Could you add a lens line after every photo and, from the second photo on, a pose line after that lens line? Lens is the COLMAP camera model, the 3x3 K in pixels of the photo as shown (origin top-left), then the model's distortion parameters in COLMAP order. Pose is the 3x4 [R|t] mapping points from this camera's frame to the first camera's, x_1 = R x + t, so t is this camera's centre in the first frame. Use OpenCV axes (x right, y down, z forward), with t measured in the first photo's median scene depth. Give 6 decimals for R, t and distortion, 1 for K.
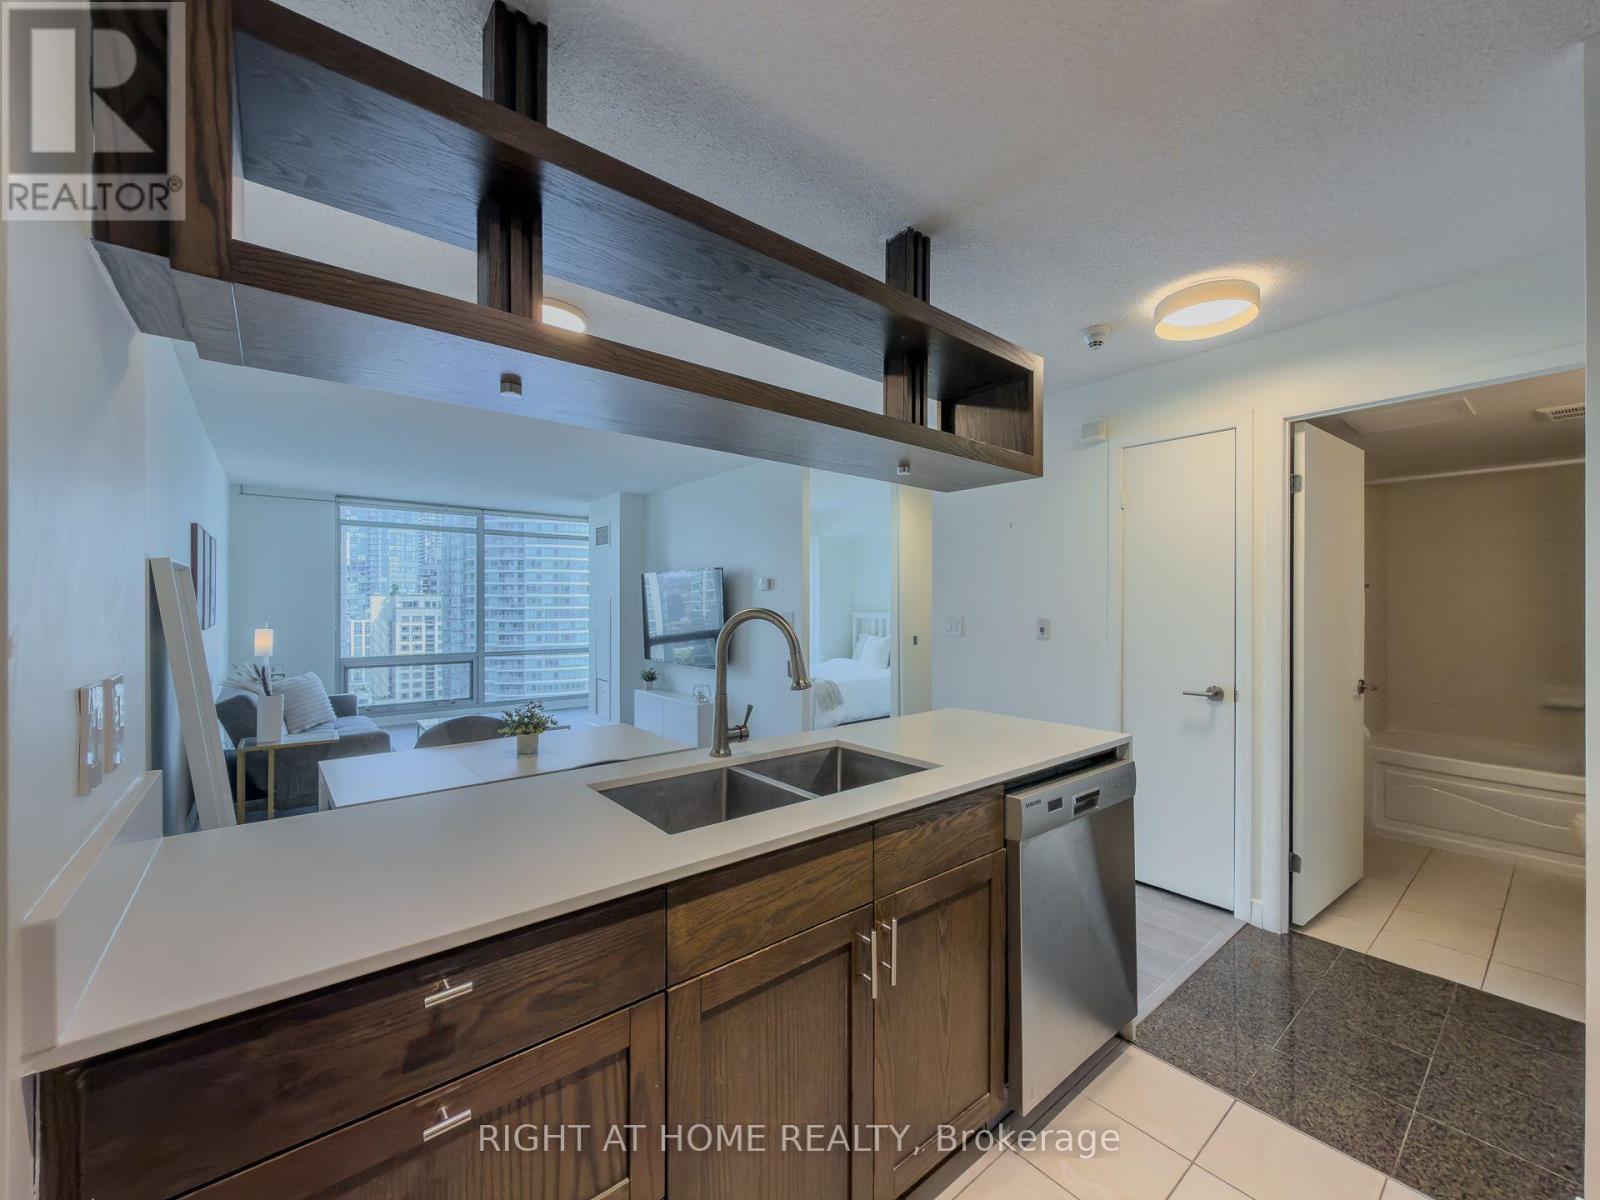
lens RADIAL K [[632.6, 0, 800.0], [0, 632.6, 600.0], [0, 0, 1]] dist [0.001620, 0.000239]
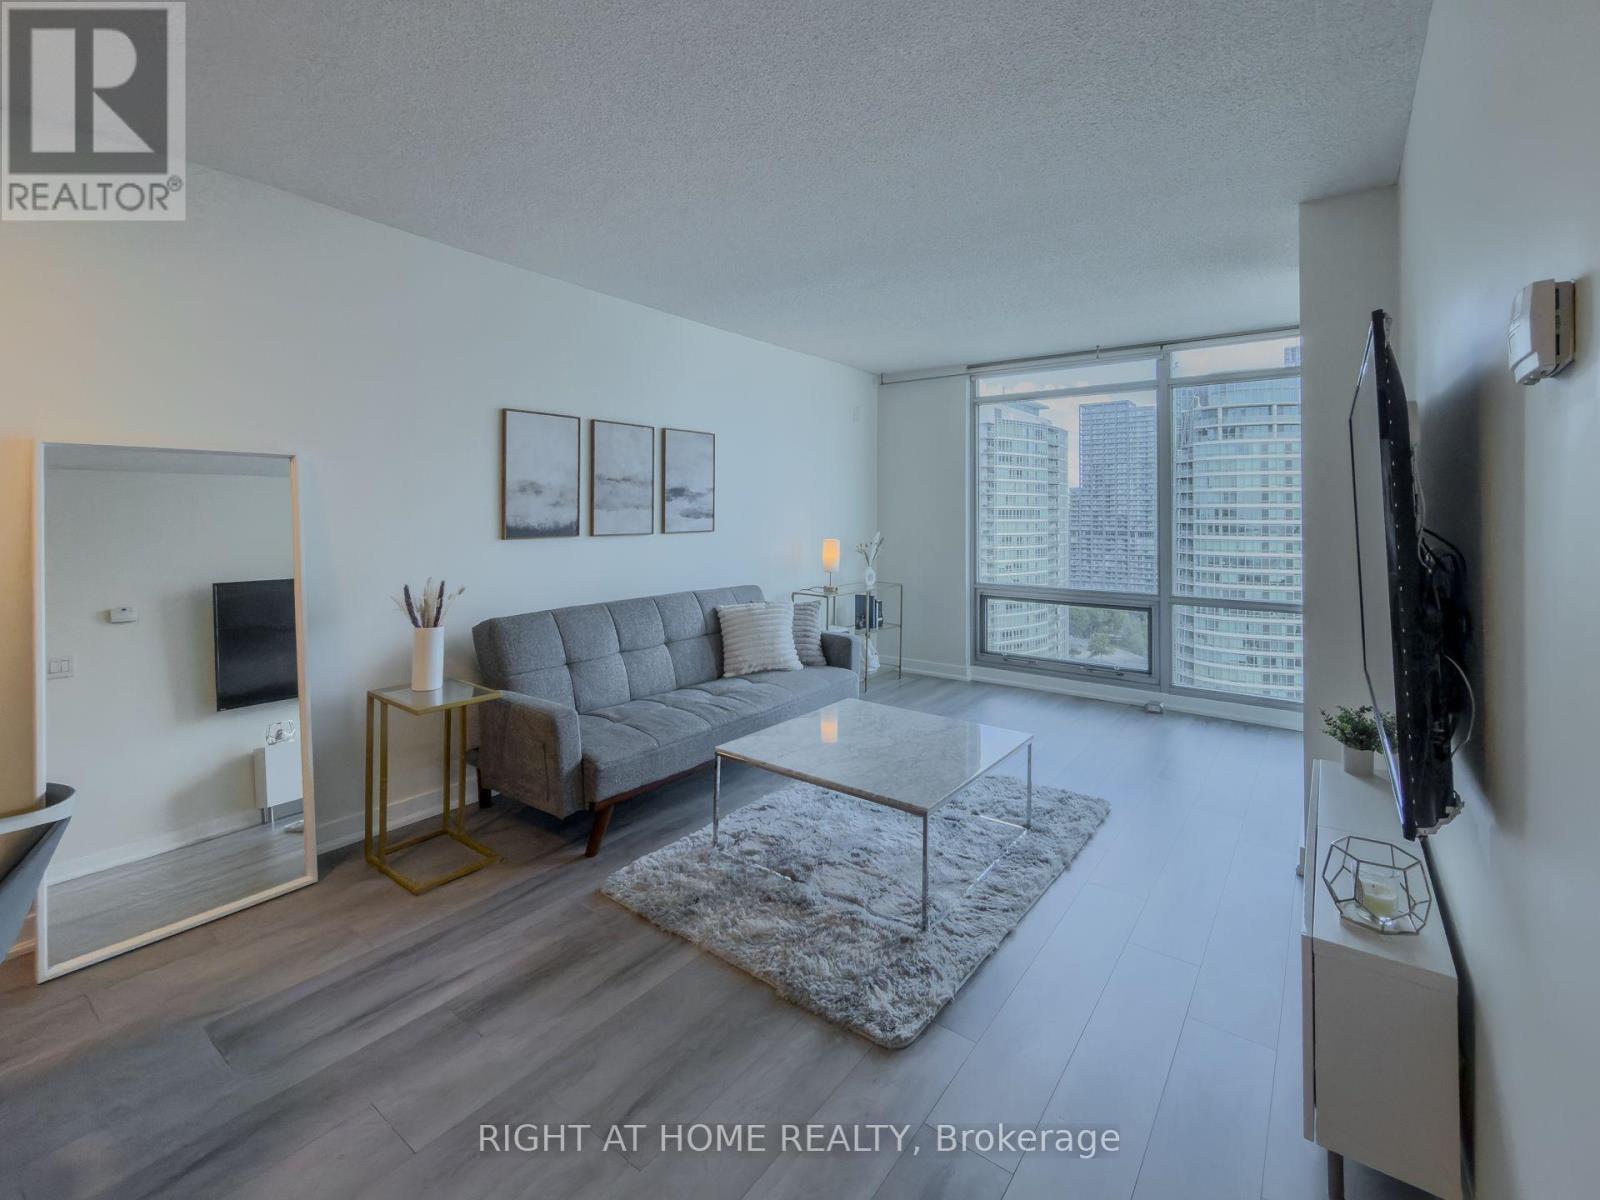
lens RADIAL K [[705.6, 0, 802.4], [0, 705.6, 488.1], [0, 0, 1]] dist [-0.001111, -0.000143]
pose [[0.246814, -0.033429, -0.968486, 0.029923], [-0.000423, 0.999401, -0.034603, 0.009394], [0.969063, 0.008950, 0.246652, 0.595742]]
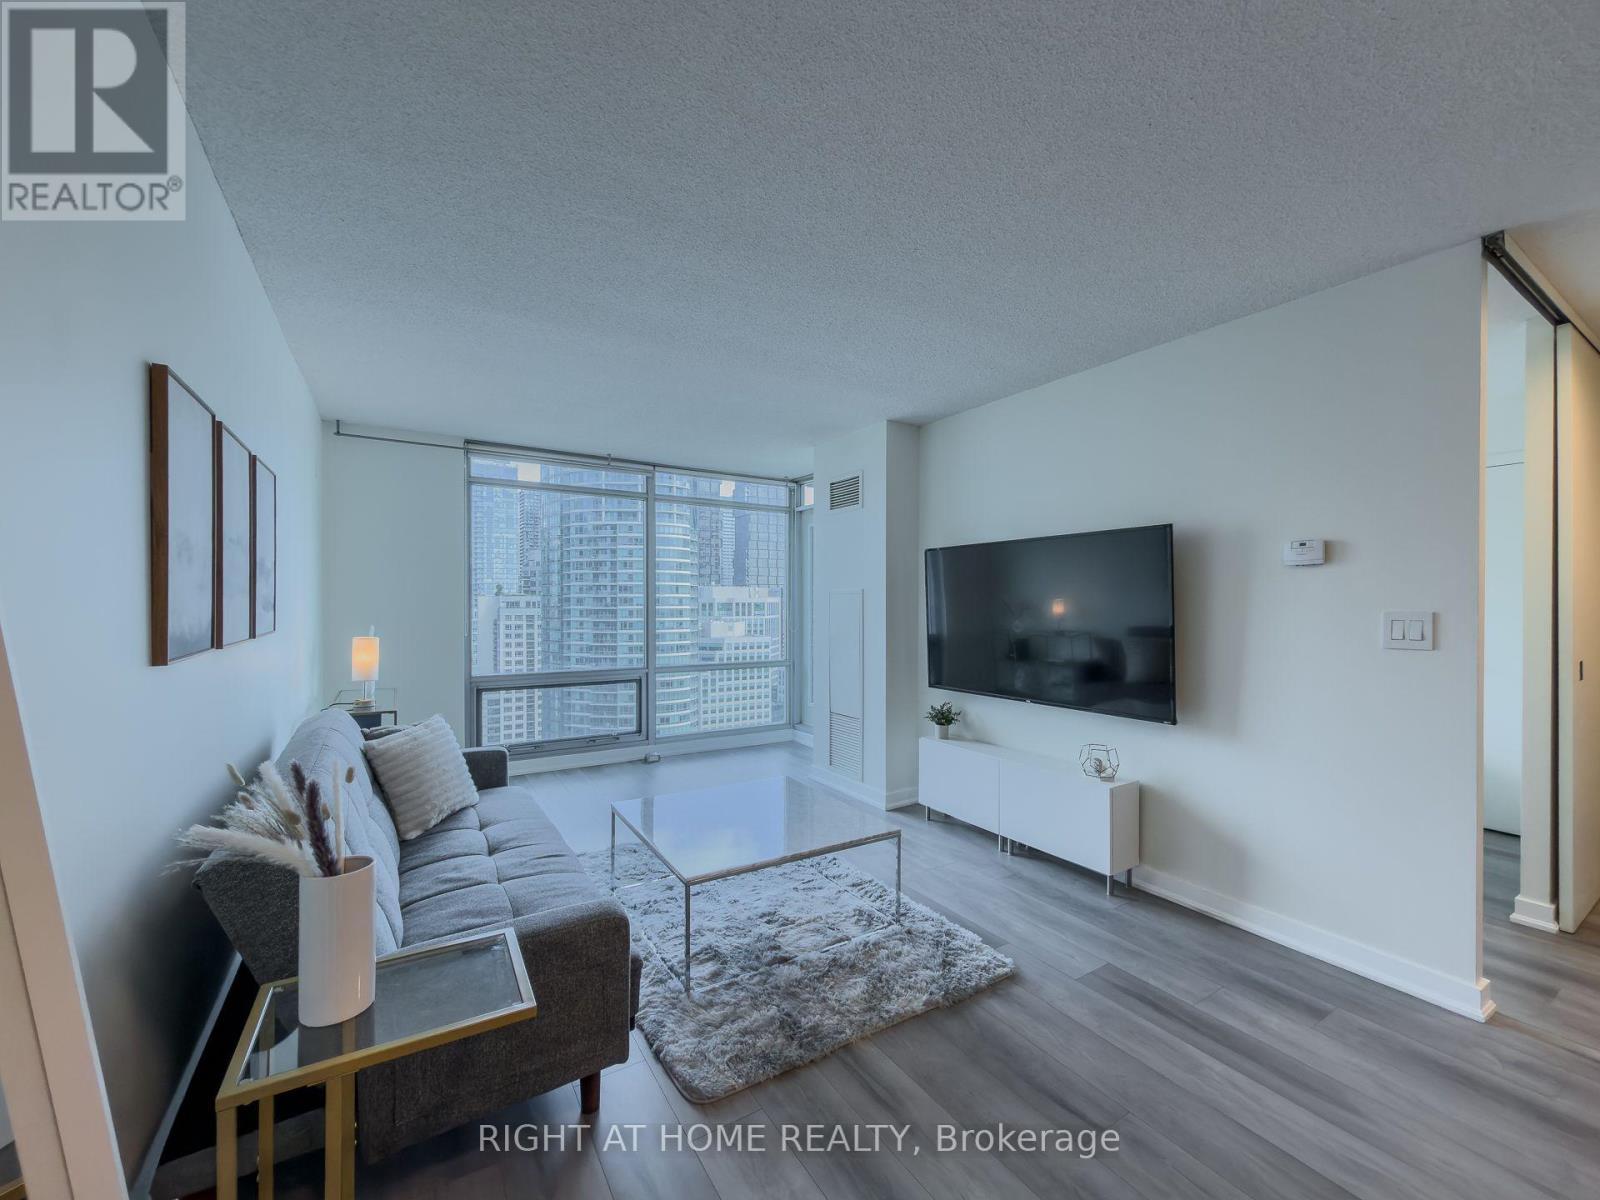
lens RADIAL K [[643.2, 0, 805.0], [0, 643.2, 602.9], [0, 0, 1]] dist [-0.002079, -0.000160]
pose [[0.992167, 0.000675, -0.124915, -0.277072], [-0.000107, 0.999990, 0.004556, 0.007877], [0.124917, -0.004507, 0.992157, 0.349097]]
